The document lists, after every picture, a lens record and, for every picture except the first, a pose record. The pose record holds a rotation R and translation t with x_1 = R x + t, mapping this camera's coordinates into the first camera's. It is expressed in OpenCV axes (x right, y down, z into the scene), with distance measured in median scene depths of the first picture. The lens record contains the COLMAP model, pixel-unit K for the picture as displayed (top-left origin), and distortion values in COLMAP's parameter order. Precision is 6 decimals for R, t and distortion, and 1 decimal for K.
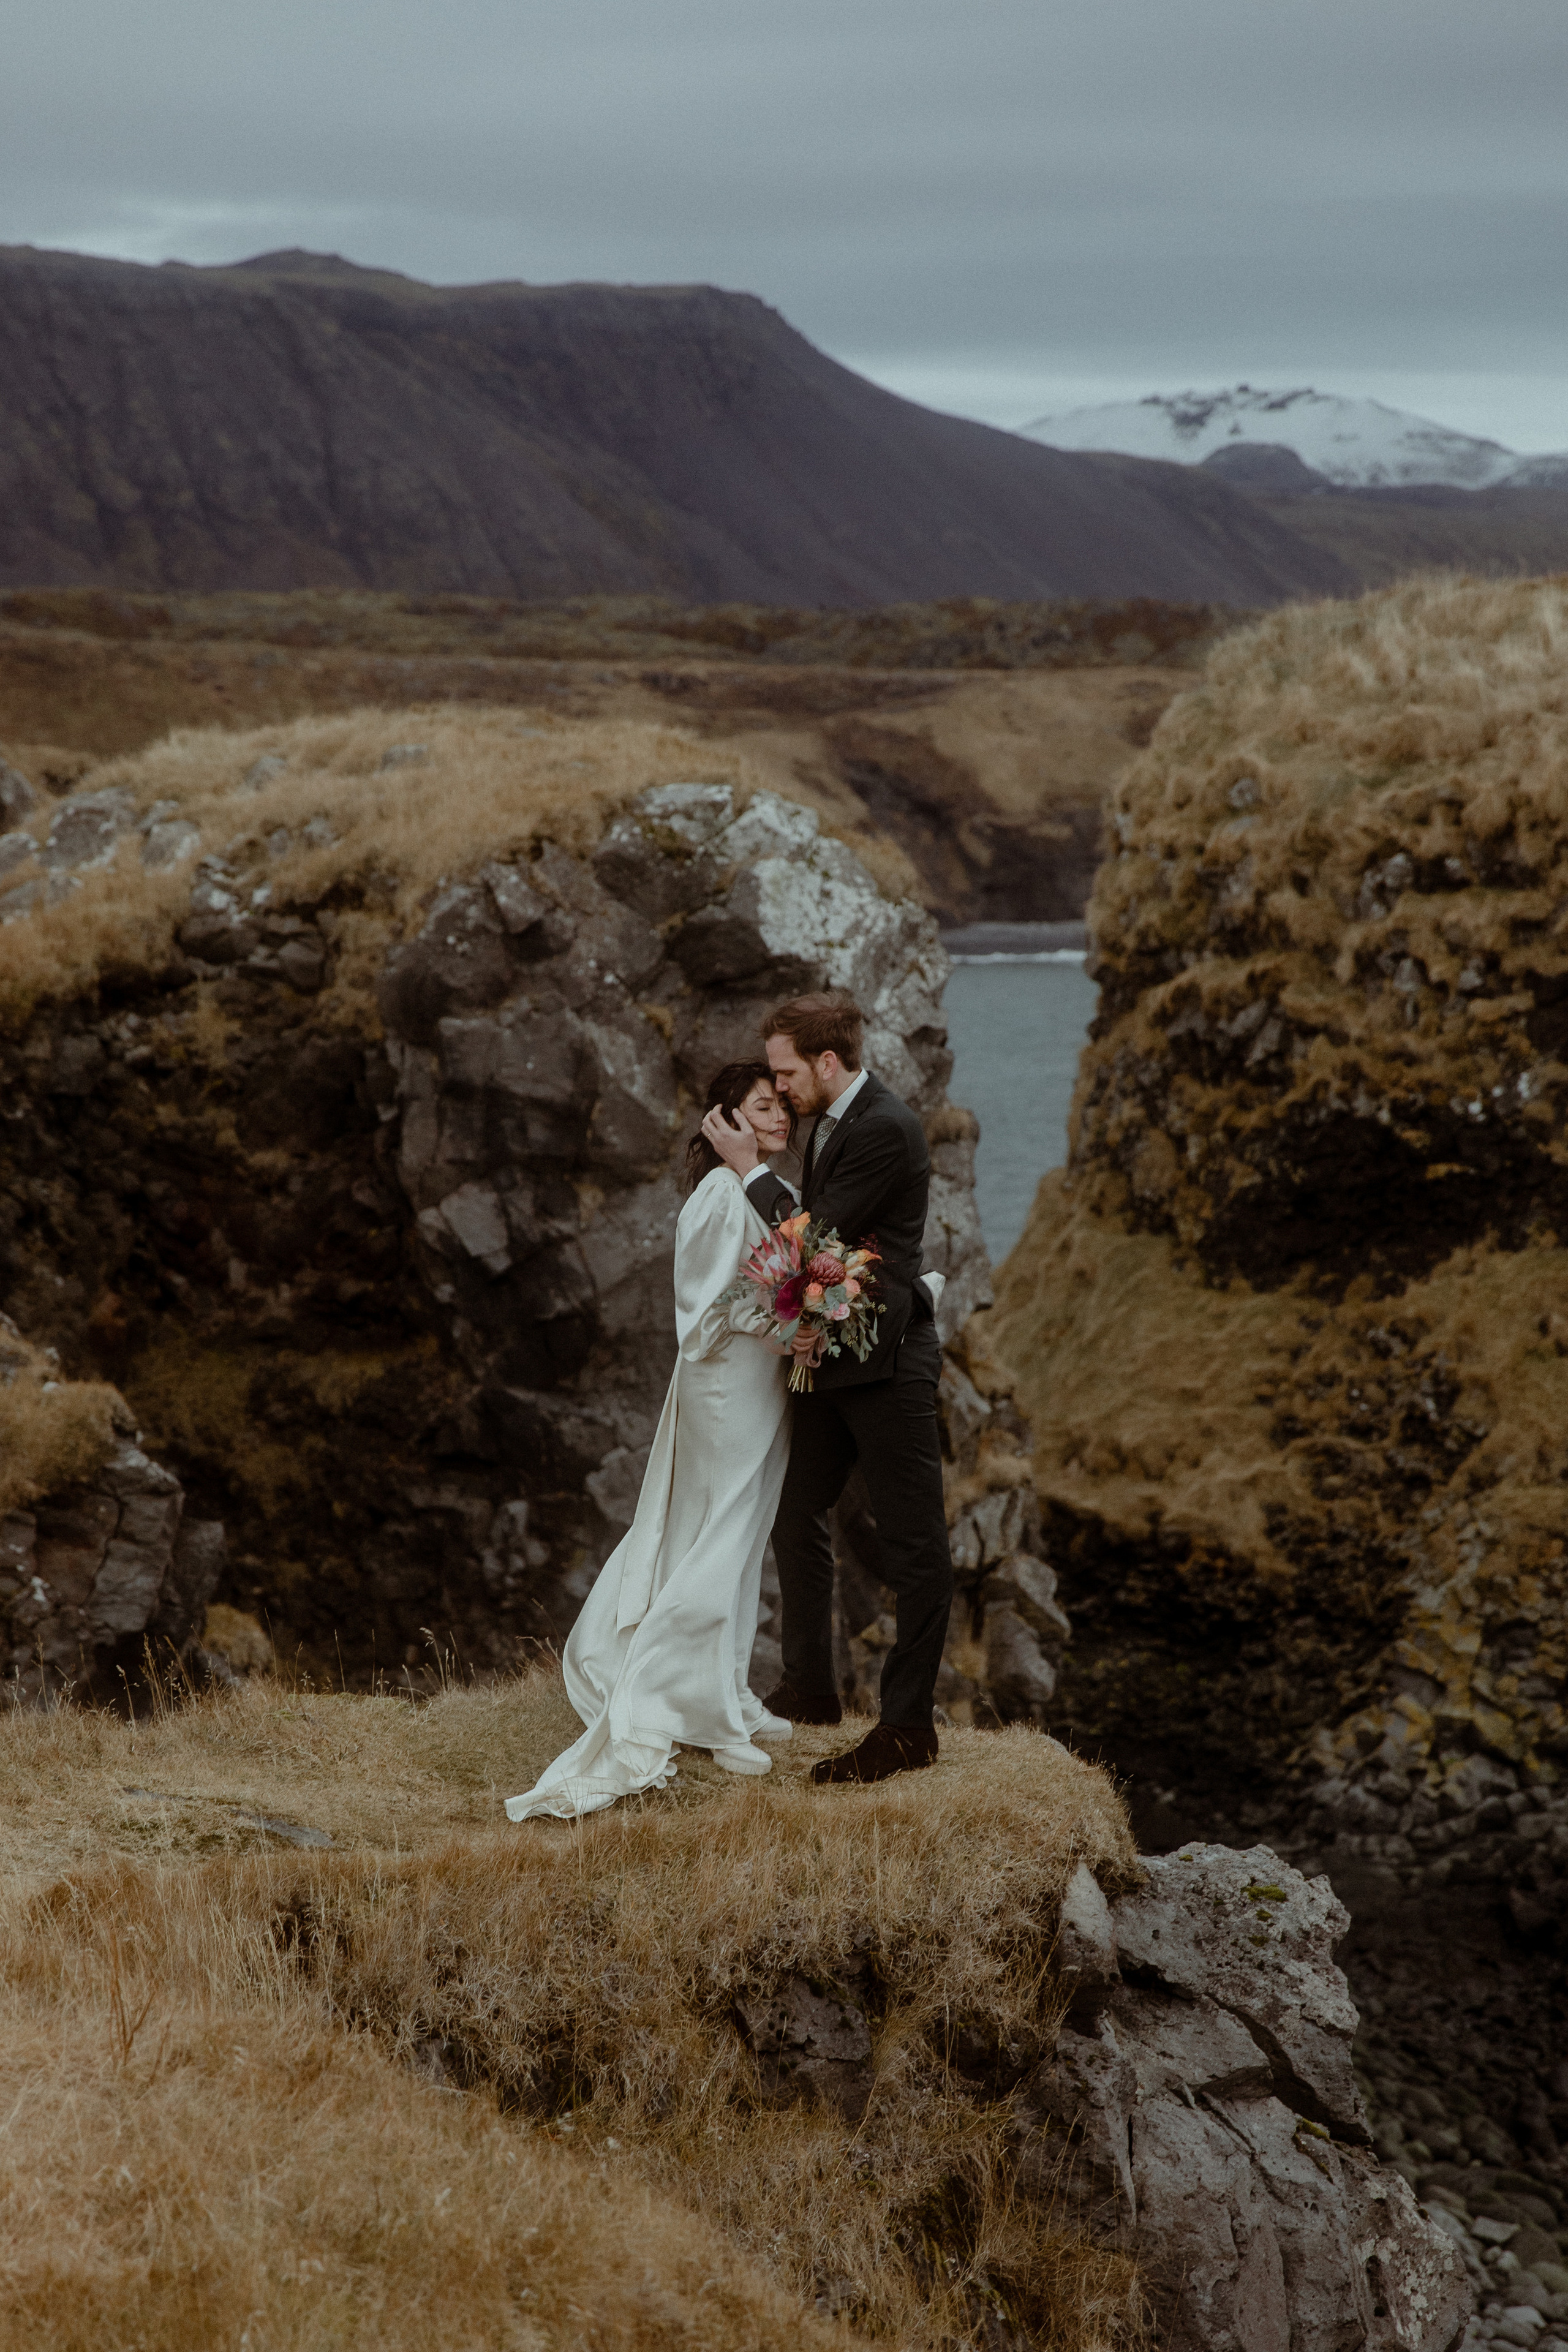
lens RADIAL K [[5342.3, 0, 739.9], [0, 5342.3, 1348.9], [0, 0, 1]] dist [0.012105, -0.142029]
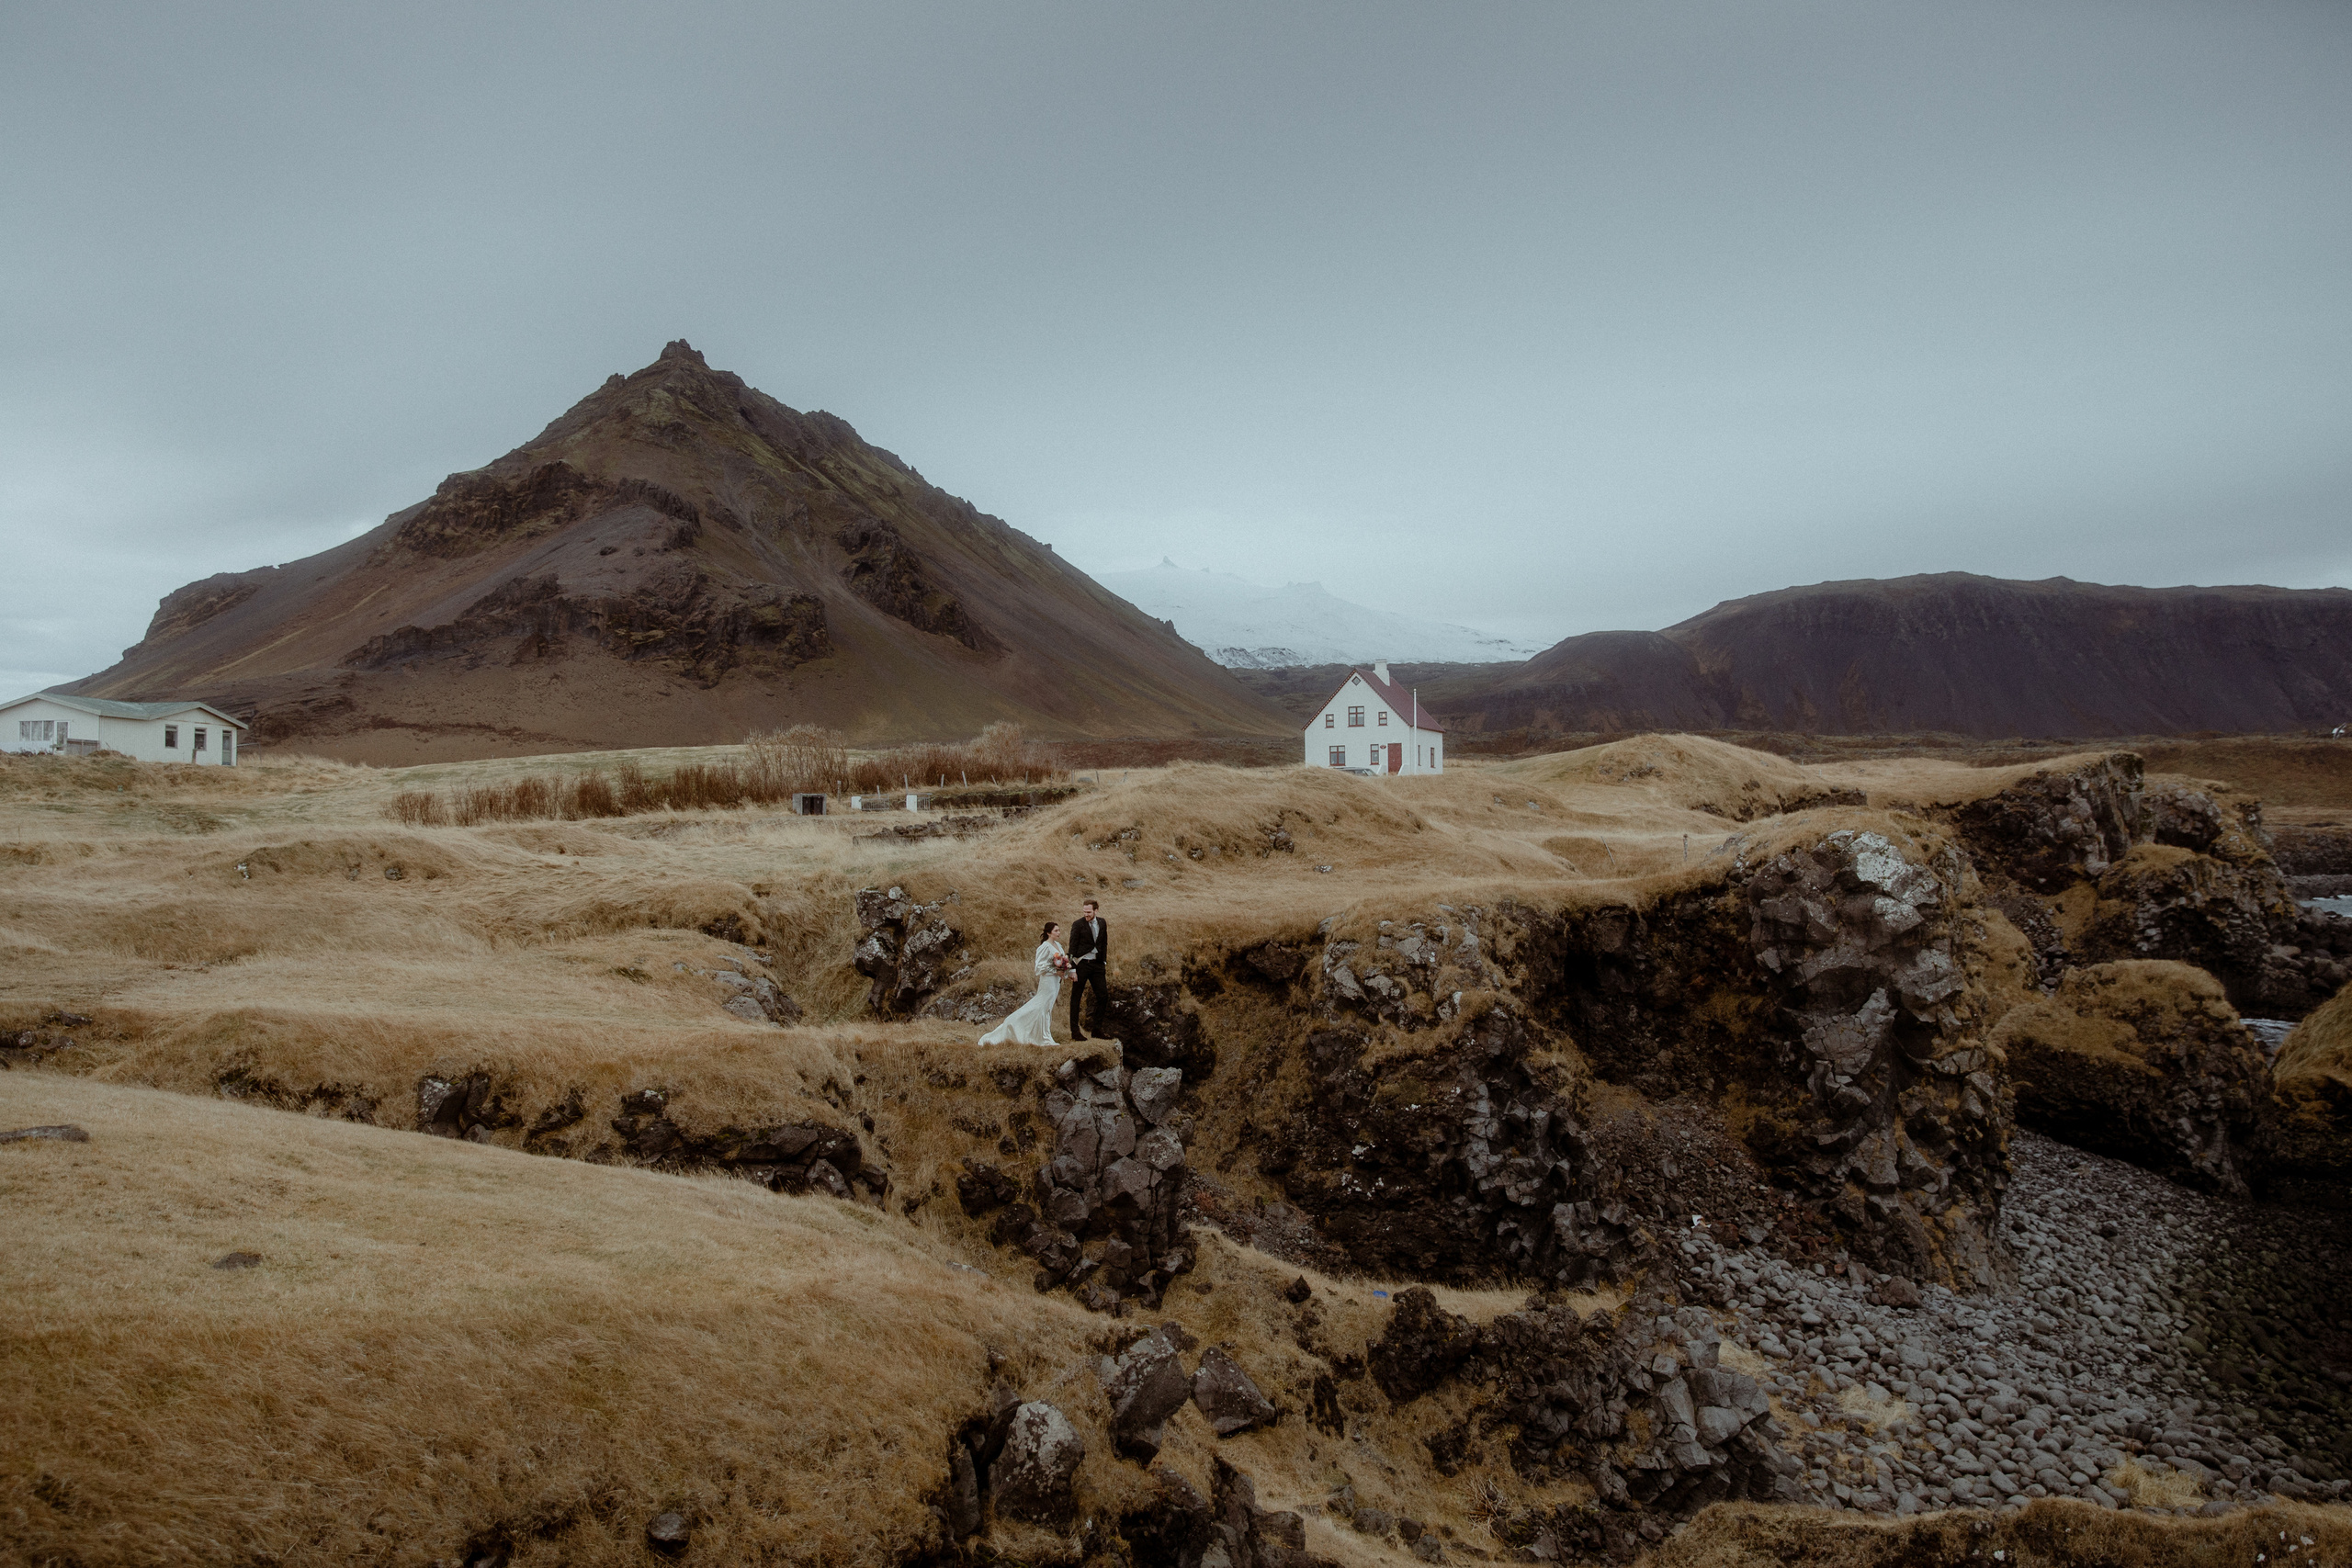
lens RADIAL K [[1740.2, 0, 1176.0], [0, 1740.2, 784.0], [0, 0, 1]] dist [0.003596, -0.006473]
pose [[0.718150, -0.037013, -0.694904, 0.439546], [-0.047586, 0.993635, -0.102102, -0.002506], [0.694260, 0.106392, 0.711817, -0.074412]]
